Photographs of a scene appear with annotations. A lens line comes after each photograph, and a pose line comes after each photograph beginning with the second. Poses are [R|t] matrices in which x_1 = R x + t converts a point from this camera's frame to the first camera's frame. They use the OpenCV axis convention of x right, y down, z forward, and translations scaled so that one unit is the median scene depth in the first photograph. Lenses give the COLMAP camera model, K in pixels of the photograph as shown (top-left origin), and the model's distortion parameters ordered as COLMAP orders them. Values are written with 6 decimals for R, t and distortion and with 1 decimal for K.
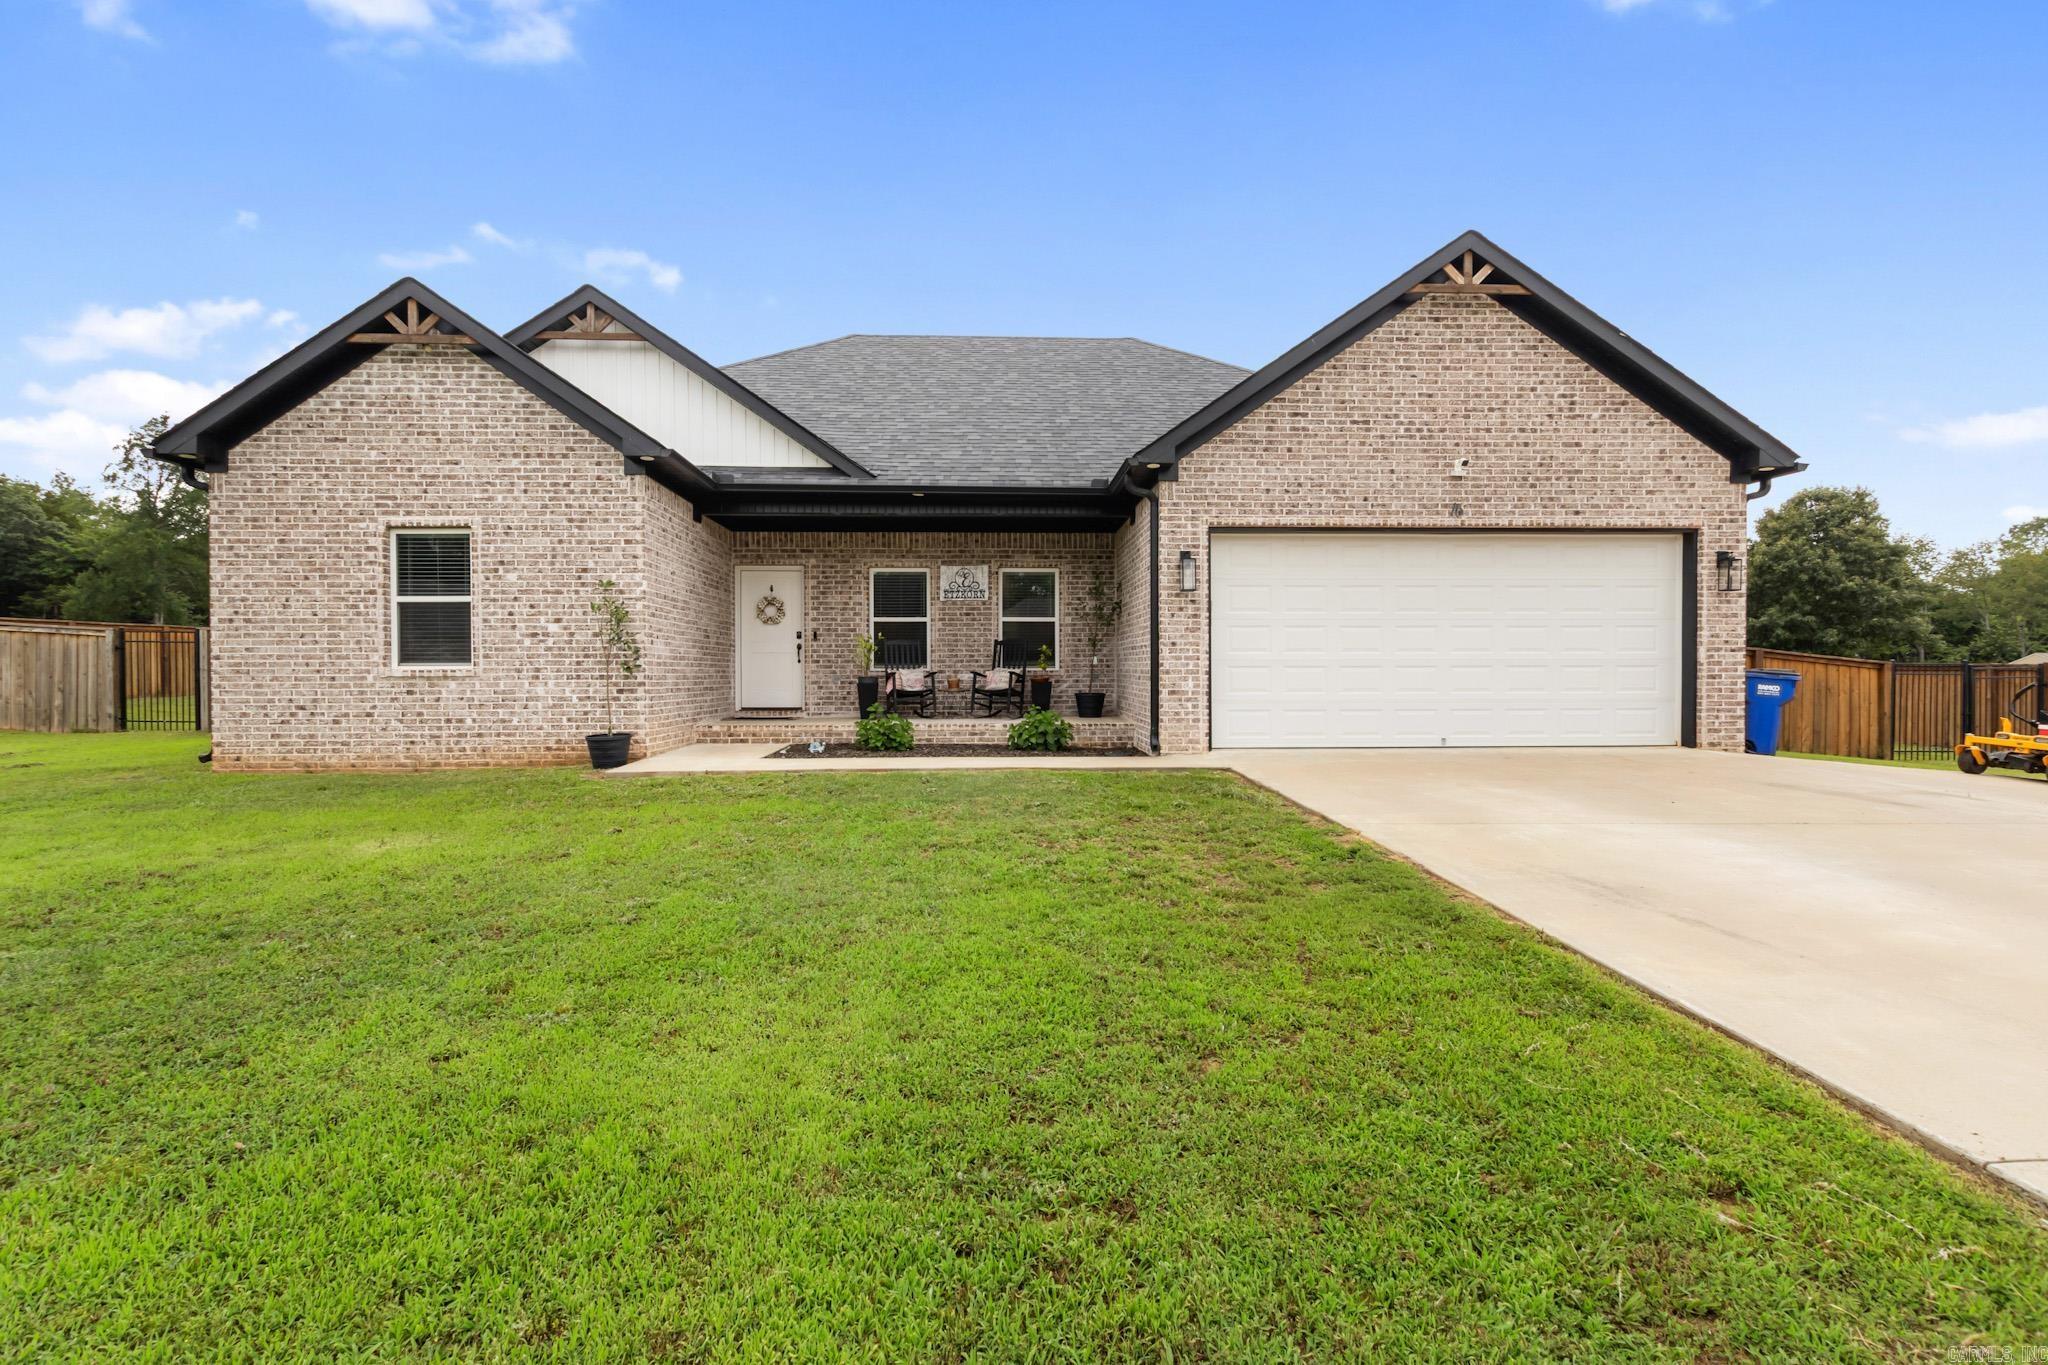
lens RADIAL K [[947.5, 0, 1016.0], [0, 947.5, 693.3], [0, 0, 1]] dist [0.001585, -0.000458]
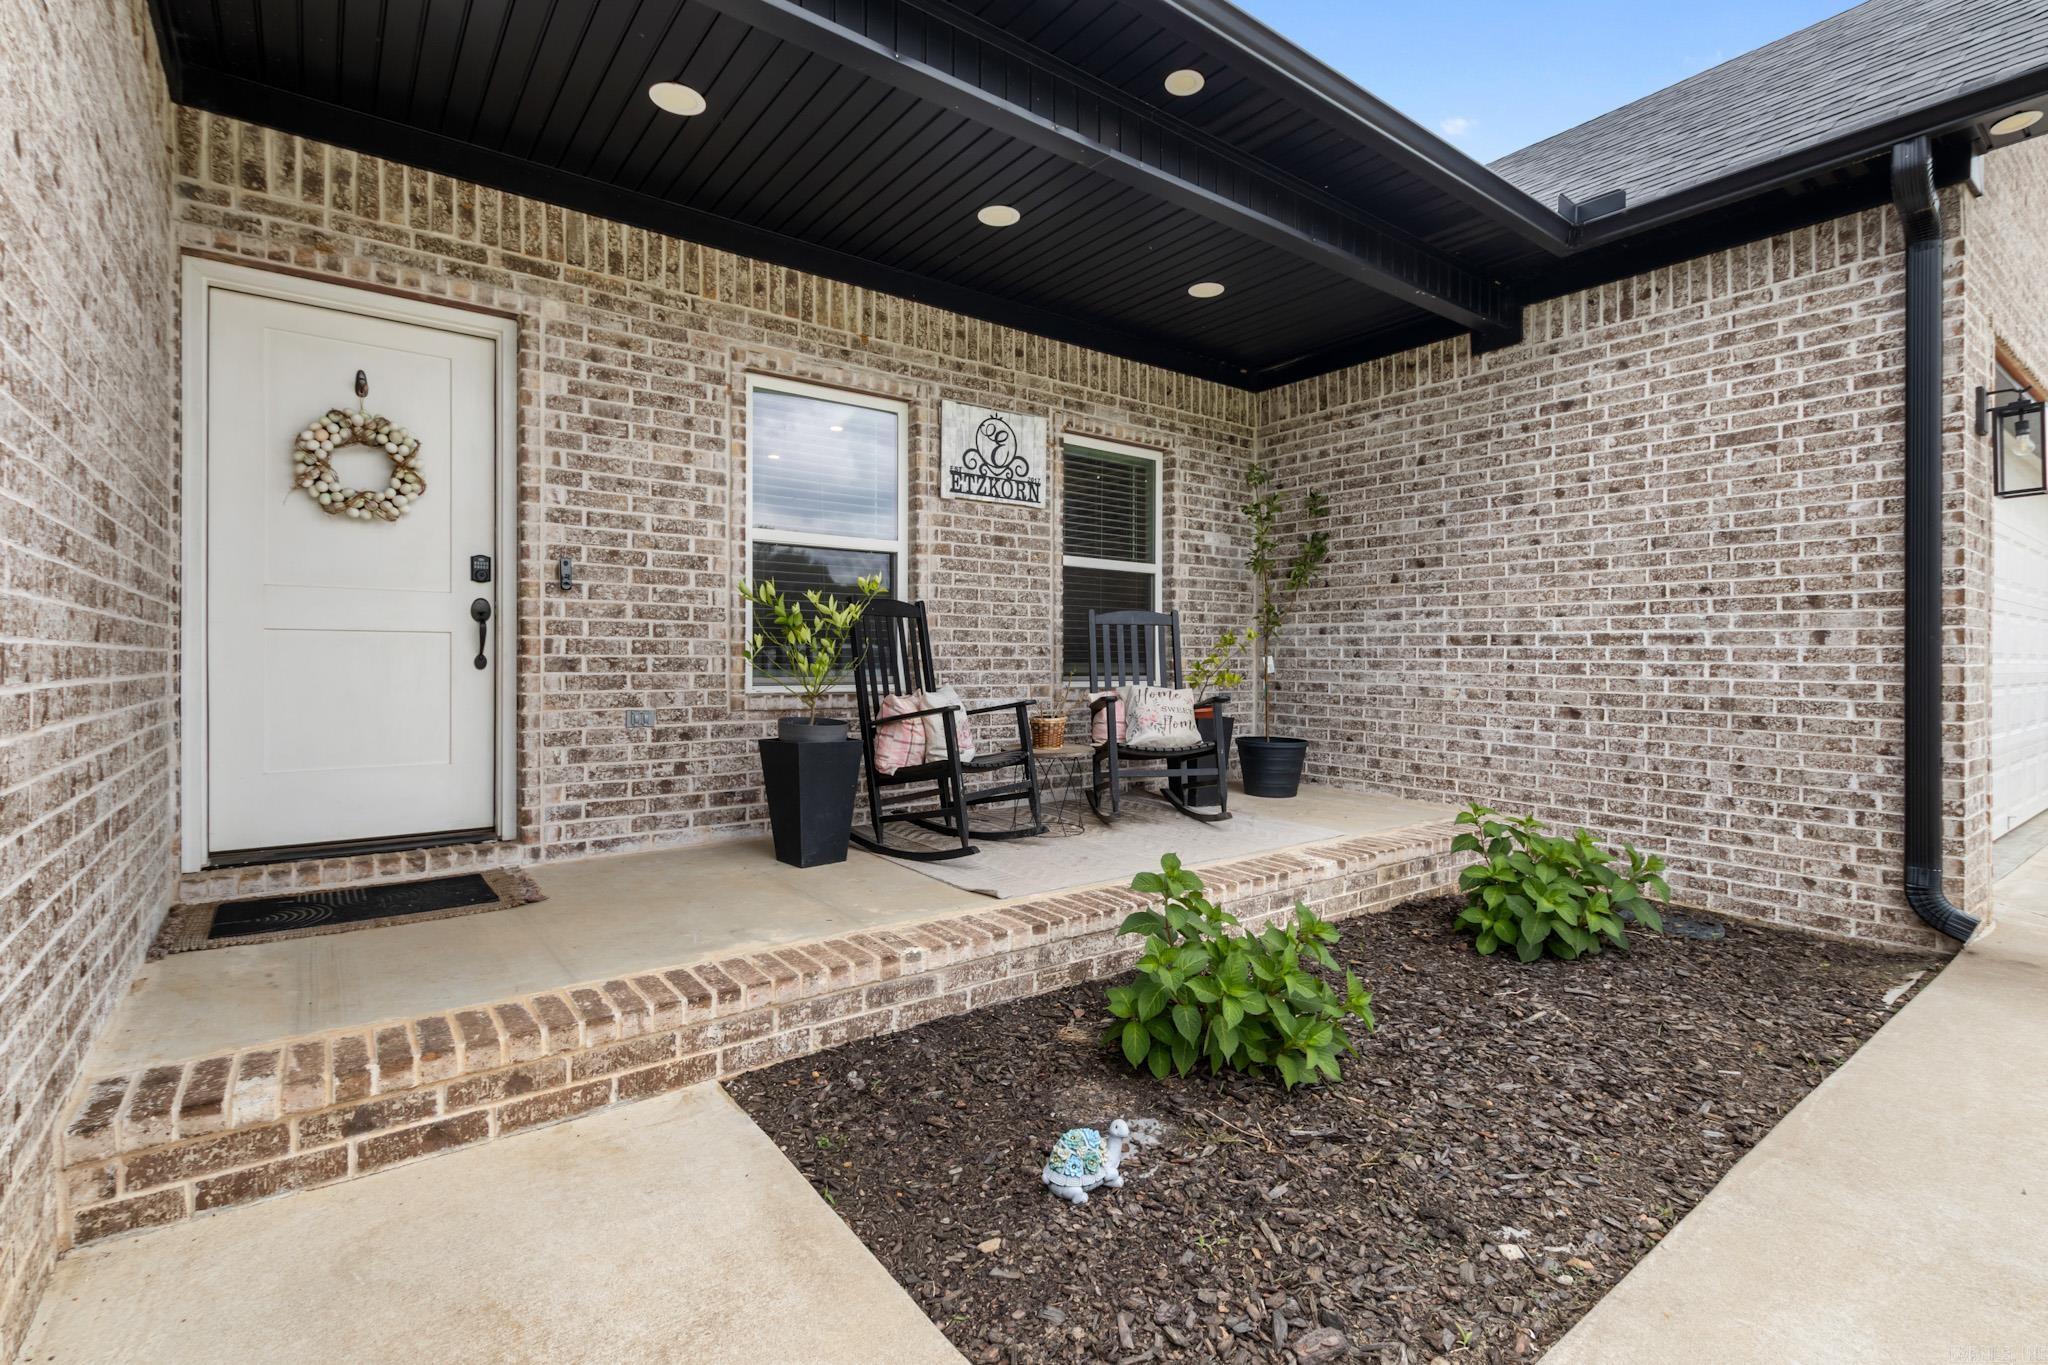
lens RADIAL K [[947.5, 0, 1036.4], [0, 947.5, 674.9], [0, 0, 1]] dist [0.001585, -0.000458]
pose [[0.820357, -0.003337, 0.571843, -0.257805], [0.010425, 0.999904, -0.009120, -0.026267], [-0.571757, 0.013443, 0.820313, 0.687098]]
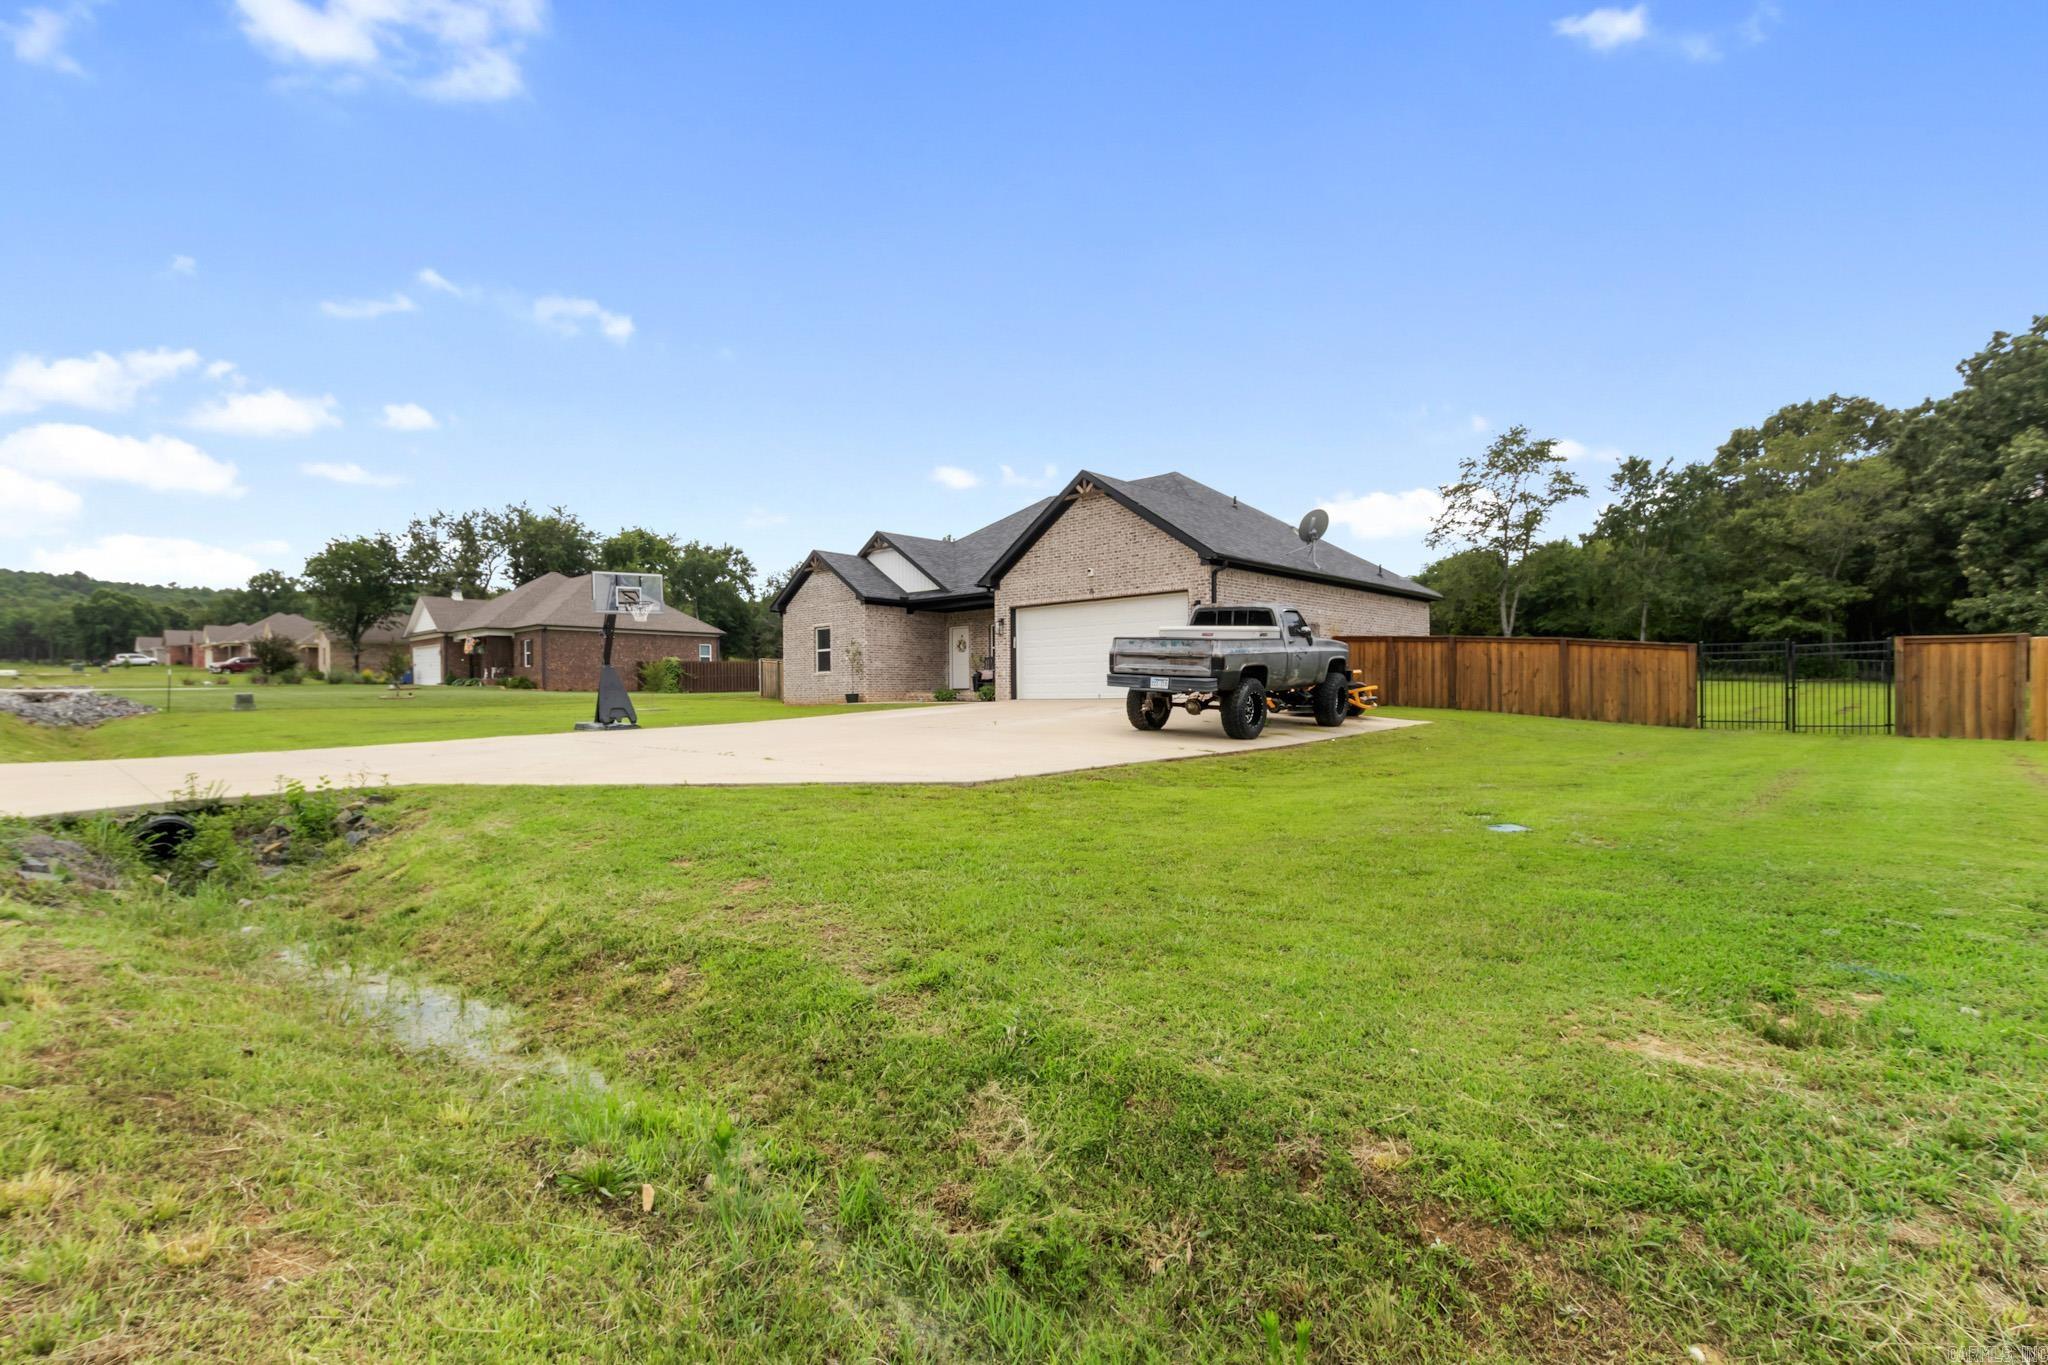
lens RADIAL K [[947.5, 0, 1023.2], [0, 947.5, 684.1], [0, 0, 1]] dist [0.001585, -0.000458]
pose [[0.704345, -0.013729, -0.709725, 1.497917], [0.000855, 0.999829, -0.018493, 0.049208], [0.709857, 0.012419, 0.704236, -0.519639]]
